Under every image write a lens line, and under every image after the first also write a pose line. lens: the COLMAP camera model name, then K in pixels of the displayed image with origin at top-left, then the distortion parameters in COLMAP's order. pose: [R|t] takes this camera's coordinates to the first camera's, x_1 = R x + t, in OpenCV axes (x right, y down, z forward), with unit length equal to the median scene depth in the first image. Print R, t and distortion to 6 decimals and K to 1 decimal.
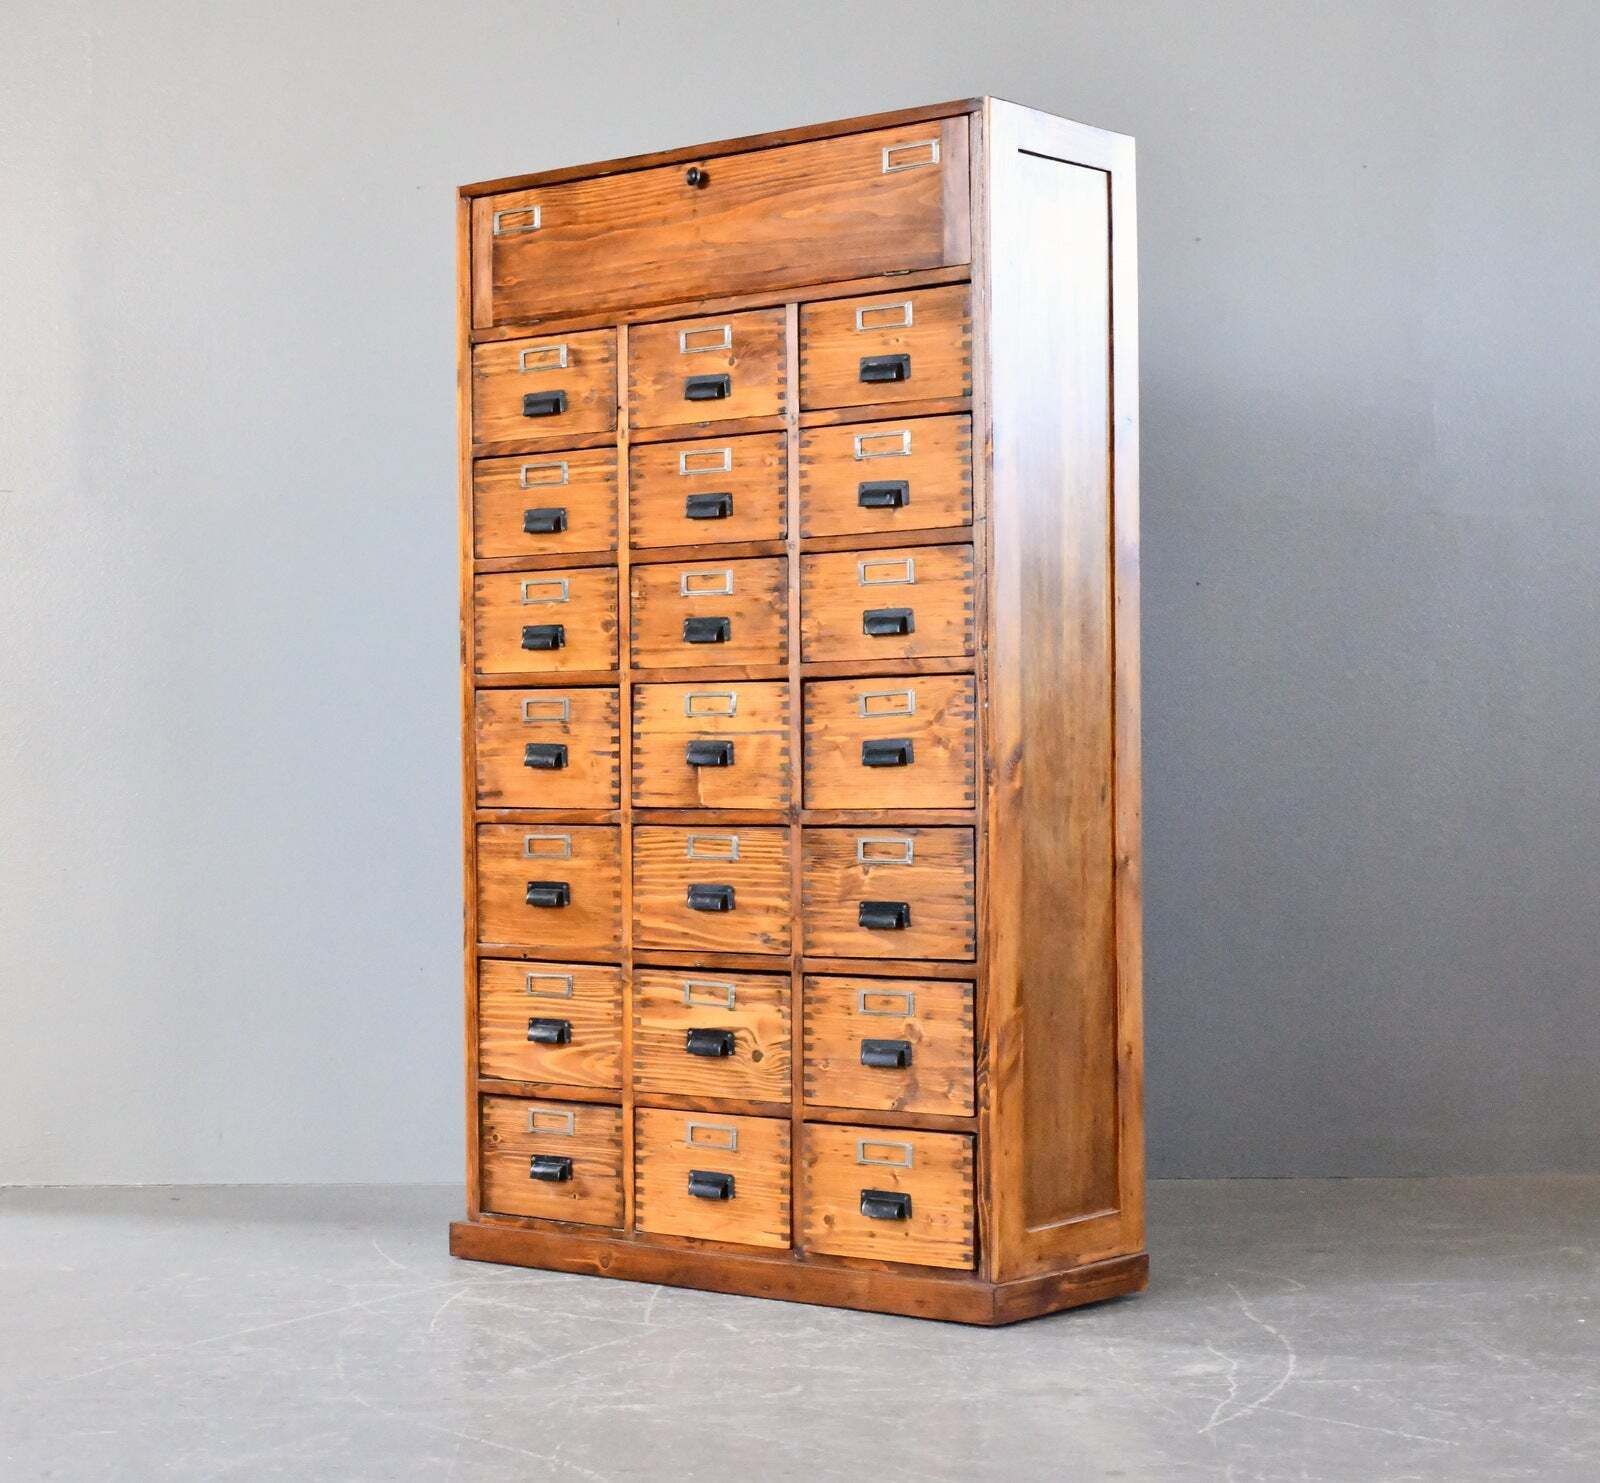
lens RADIAL K [[3032.8, 0, 797.2], [0, 3032.8, 764.7], [0, 0, 1]] dist [0.009189, 0.104469]
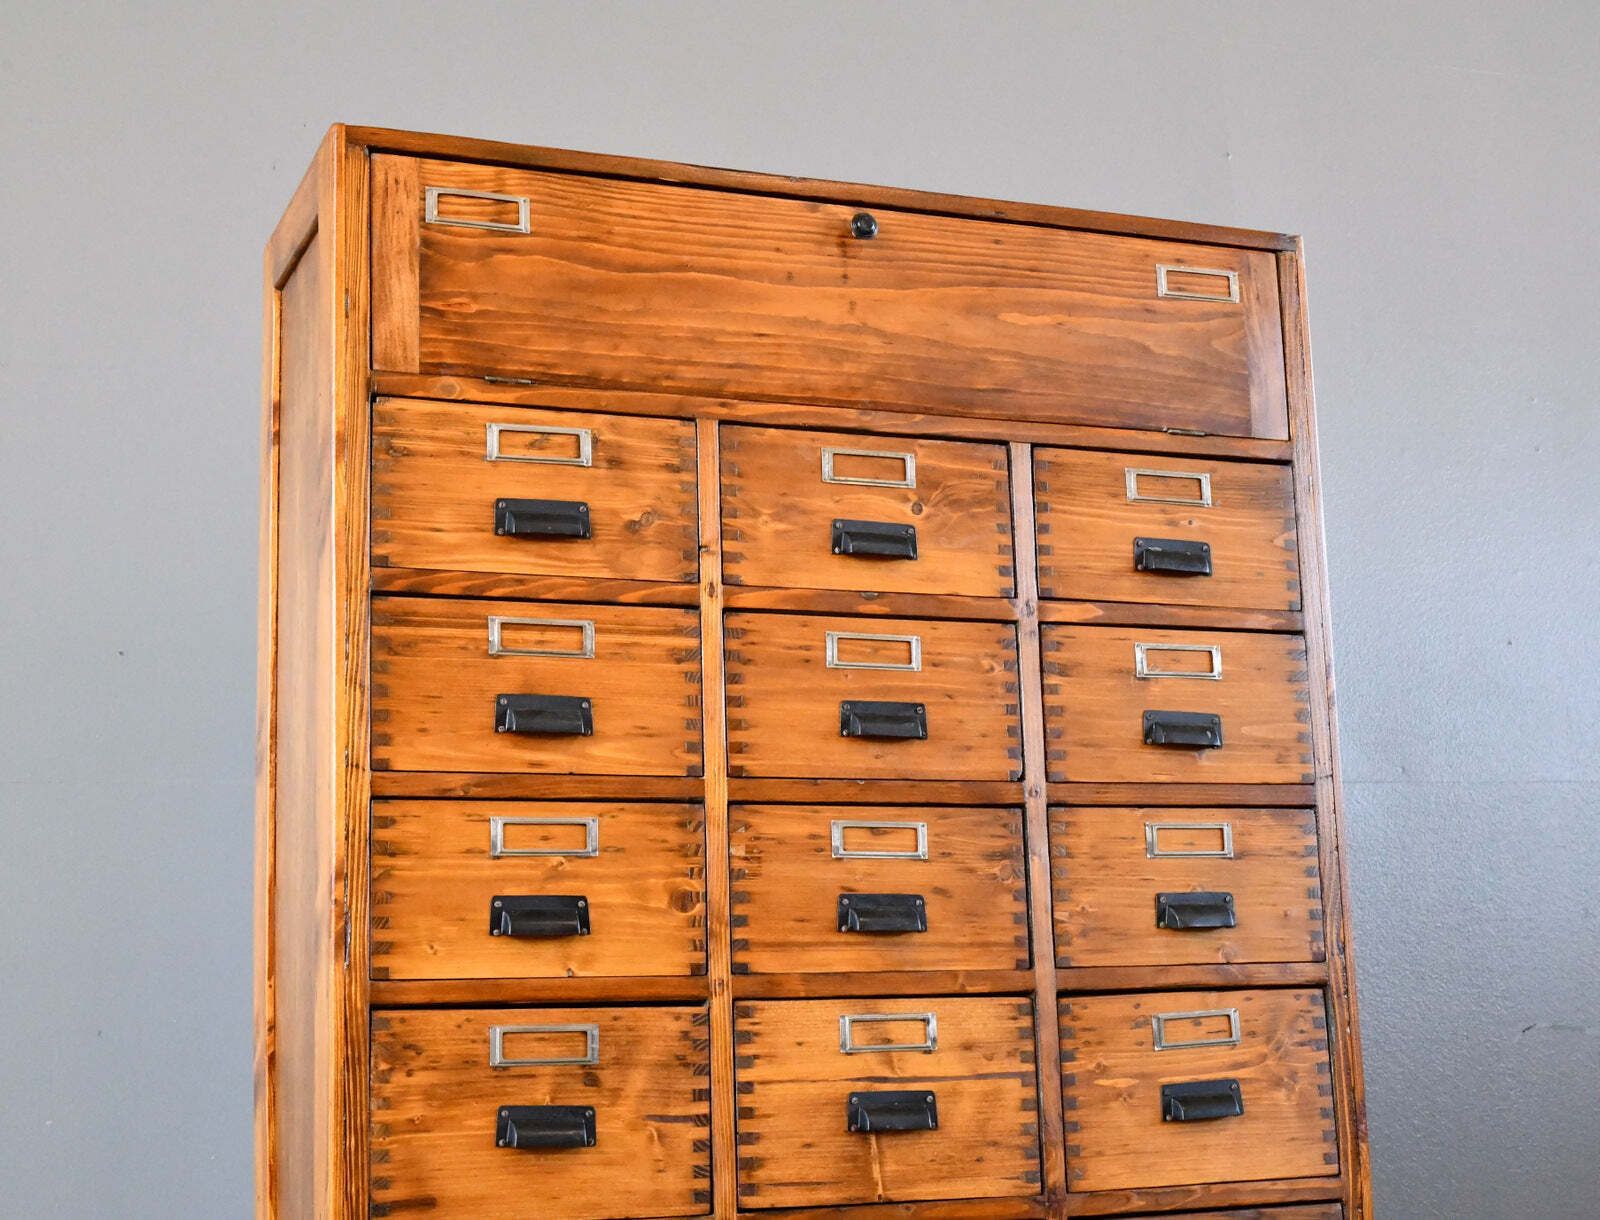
lens RADIAL K [[2630.3, 0, 984.0], [0, 2630.3, 602.7], [0, 0, 1]] dist [0.000735, 0.034559]
pose [[0.456744, 0.153290, 0.876292, -0.511625], [0.034900, 0.981196, -0.189832, -0.003140], [-0.888914, 0.117287, 0.442805, 0.729821]]
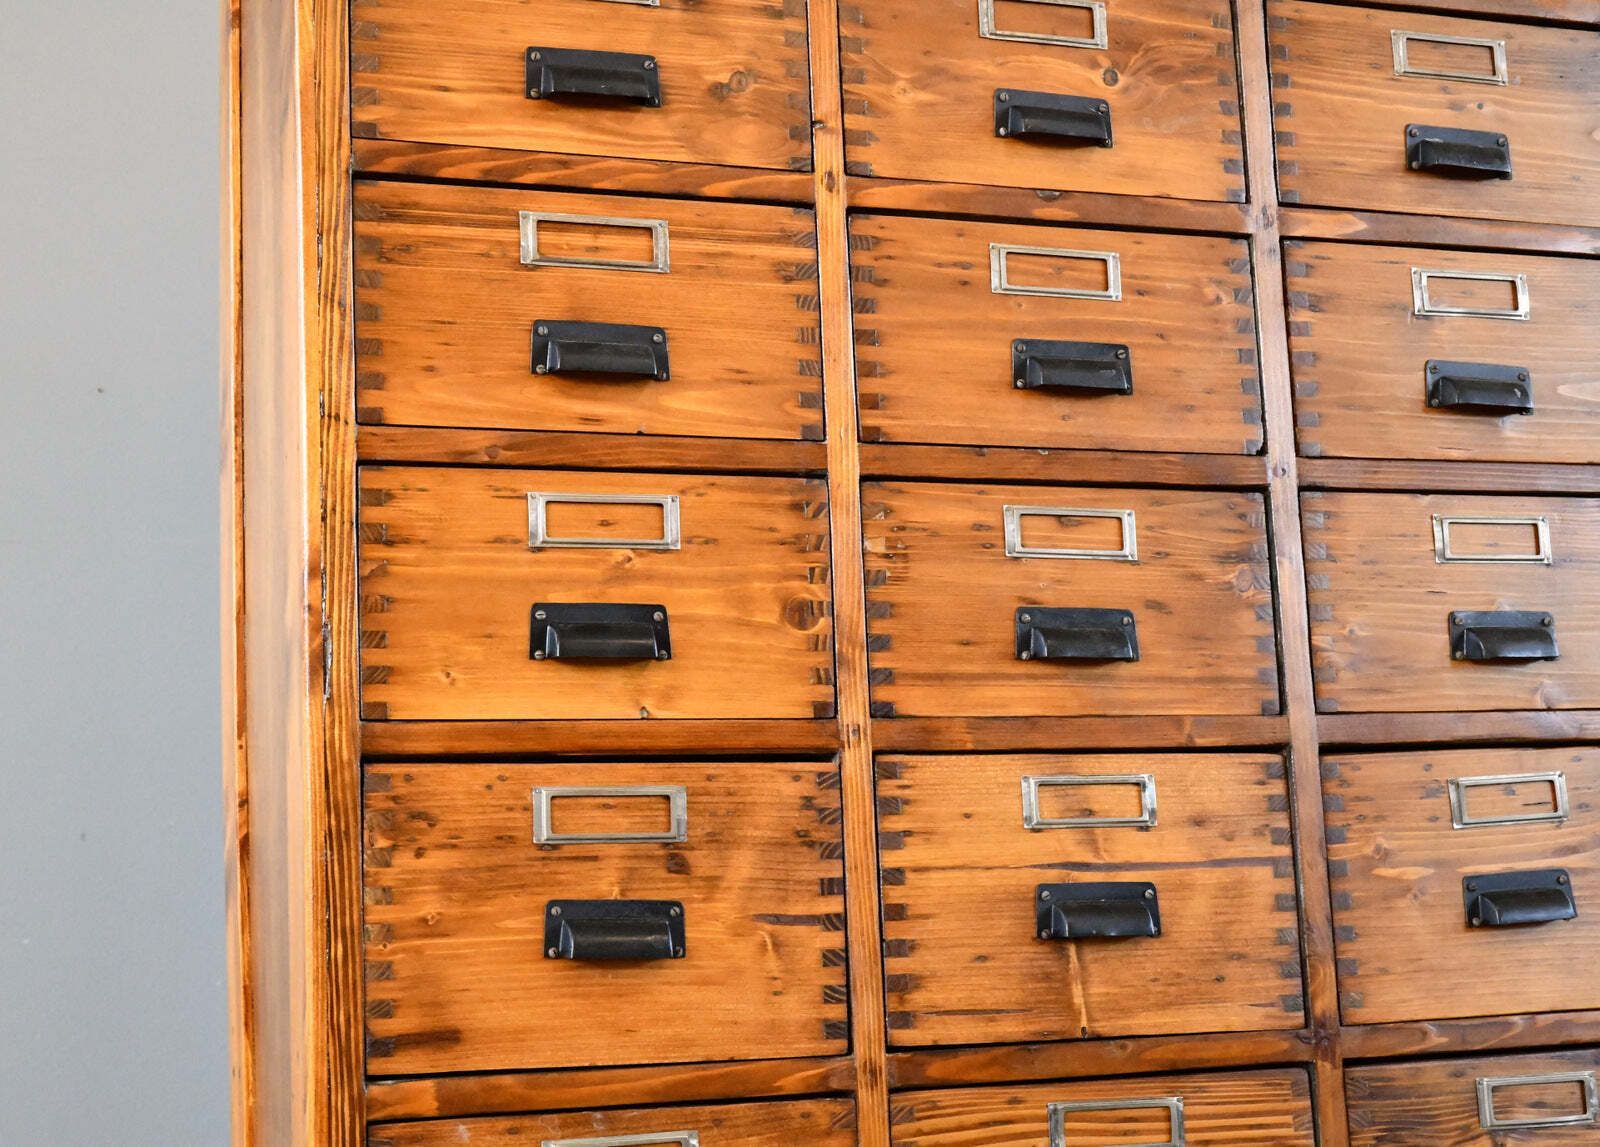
lens RADIAL K [[2466.0, 0, 800.0], [0, 2466.0, 573.5], [0, 0, 1]] dist [-0.011055, 0.086261]
pose [[0.534083, 0.111310, 0.838073, -0.359622], [0.034941, 0.987542, -0.153429, 0.001205], [-0.844710, 0.111227, 0.523540, 0.841732]]
